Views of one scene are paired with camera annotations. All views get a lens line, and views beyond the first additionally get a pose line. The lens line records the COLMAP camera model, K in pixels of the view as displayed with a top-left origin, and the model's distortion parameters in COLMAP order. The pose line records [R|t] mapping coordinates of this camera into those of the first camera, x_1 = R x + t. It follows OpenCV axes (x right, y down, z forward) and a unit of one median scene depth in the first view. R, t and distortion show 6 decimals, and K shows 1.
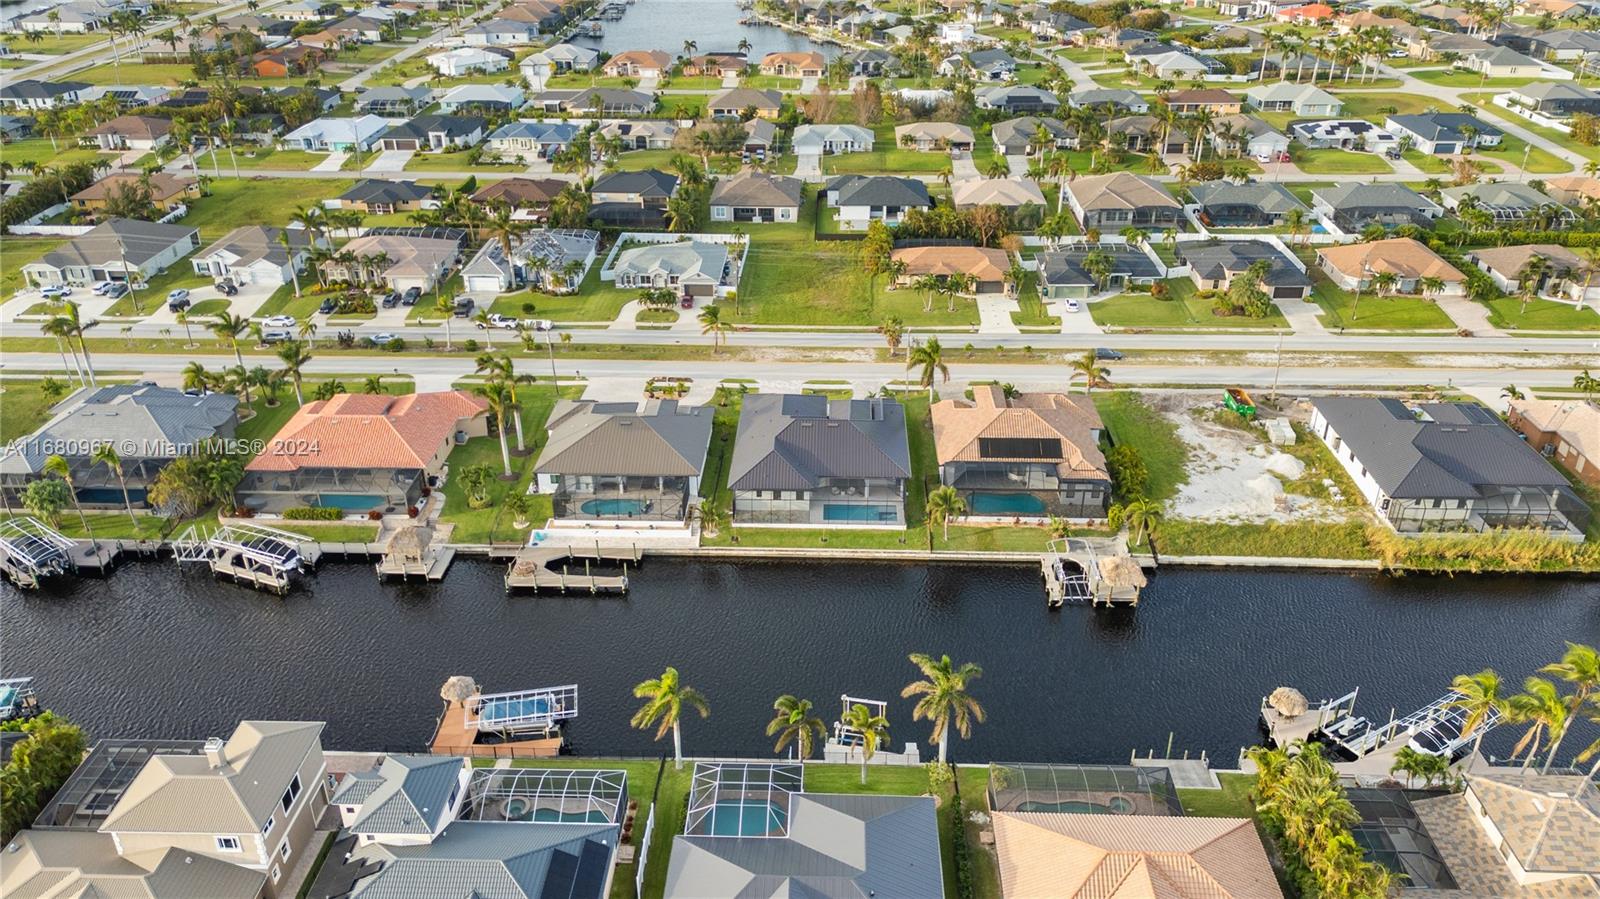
lens RADIAL K [[1169.4, 0, 800.7], [0, 1169.4, 450.0], [0, 0, 1]] dist [0.041579, -0.009848]
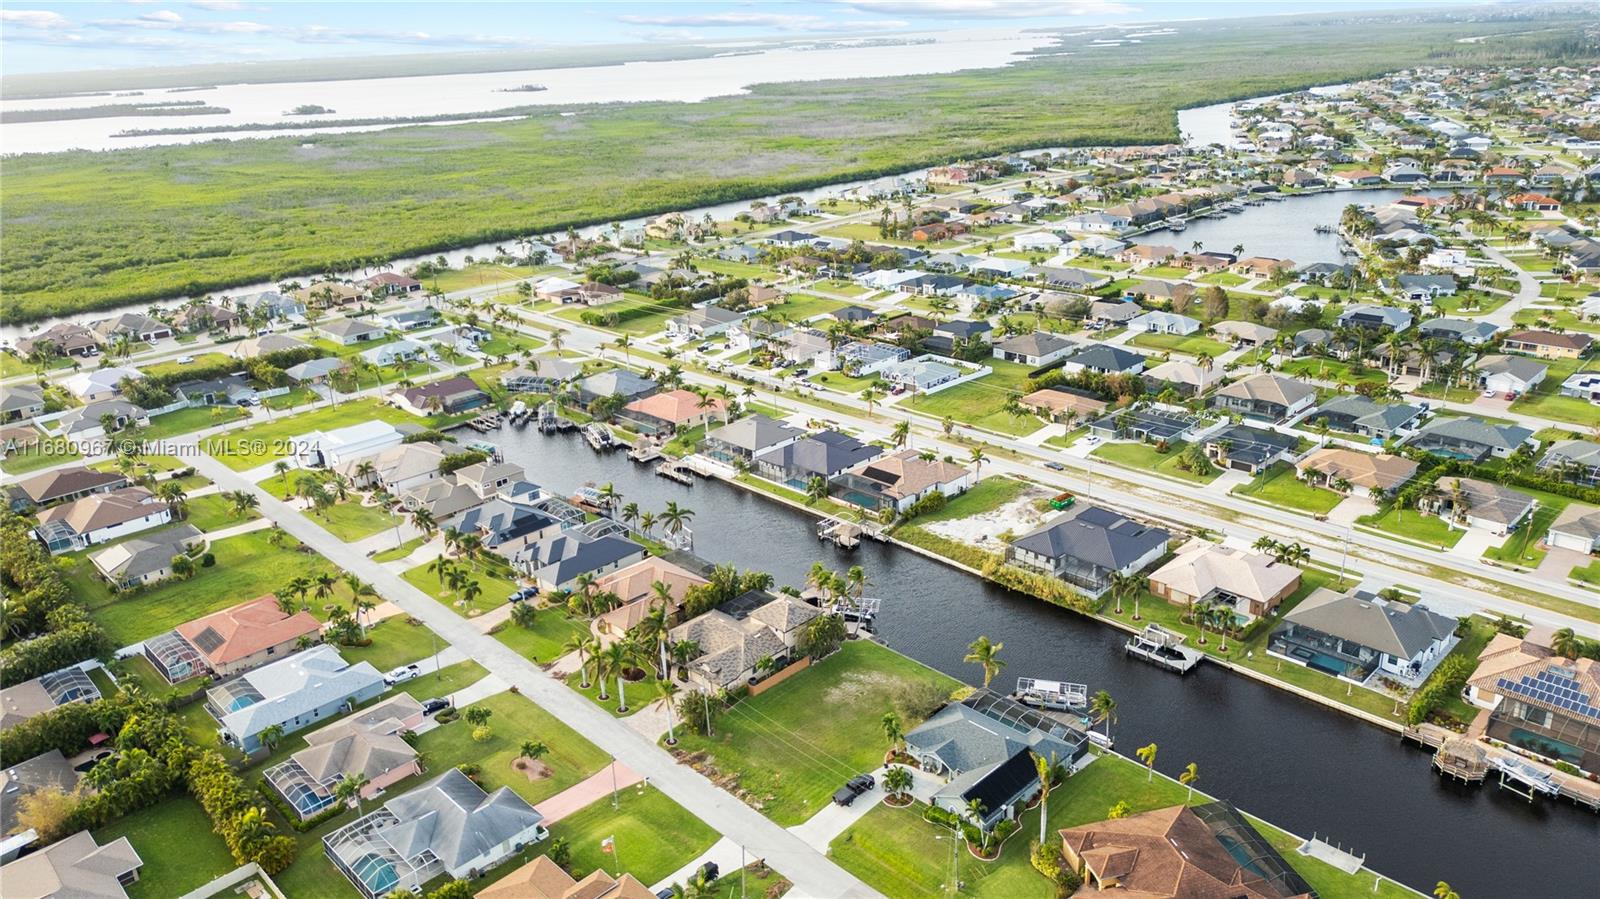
lens RADIAL K [[1094.5, 0, 799.4], [0, 1094.5, 450.3], [0, 0, 1]] dist [-0.006618, -0.001272]
pose [[0.726383, 0.218114, -0.651762, 0.871048], [-0.287899, 0.957661, -0.000377, -0.001404], [0.624085, 0.187915, 0.758424, -0.303113]]
